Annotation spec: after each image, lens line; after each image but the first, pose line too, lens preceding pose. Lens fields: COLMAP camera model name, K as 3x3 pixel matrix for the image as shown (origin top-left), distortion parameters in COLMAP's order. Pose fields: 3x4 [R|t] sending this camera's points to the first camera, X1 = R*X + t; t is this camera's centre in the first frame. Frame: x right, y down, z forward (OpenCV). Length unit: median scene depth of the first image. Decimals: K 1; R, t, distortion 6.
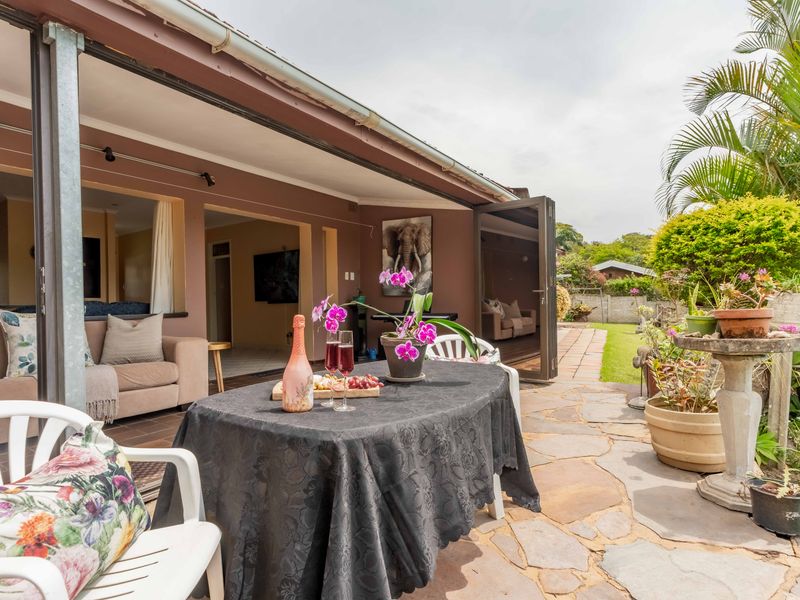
lens RADIAL K [[411.2, 0, 389.2], [0, 411.2, 299.0], [0, 0, 1]] dist [0.000487, 0.002297]
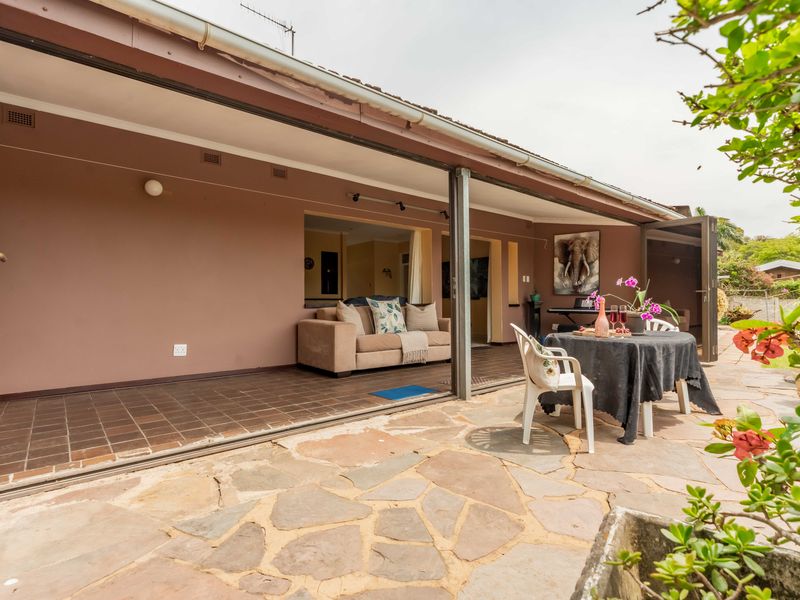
lens RADIAL K [[411.2, 0, 389.2], [0, 411.2, 299.0], [0, 0, 1]] dist [0.000487, 0.002297]
pose [[0.963968, 0.012081, -0.265744, -0.171718], [-0.012414, 0.999923, 0.000425, 0.012003], [0.265728, 0.002889, 0.964044, -0.361261]]
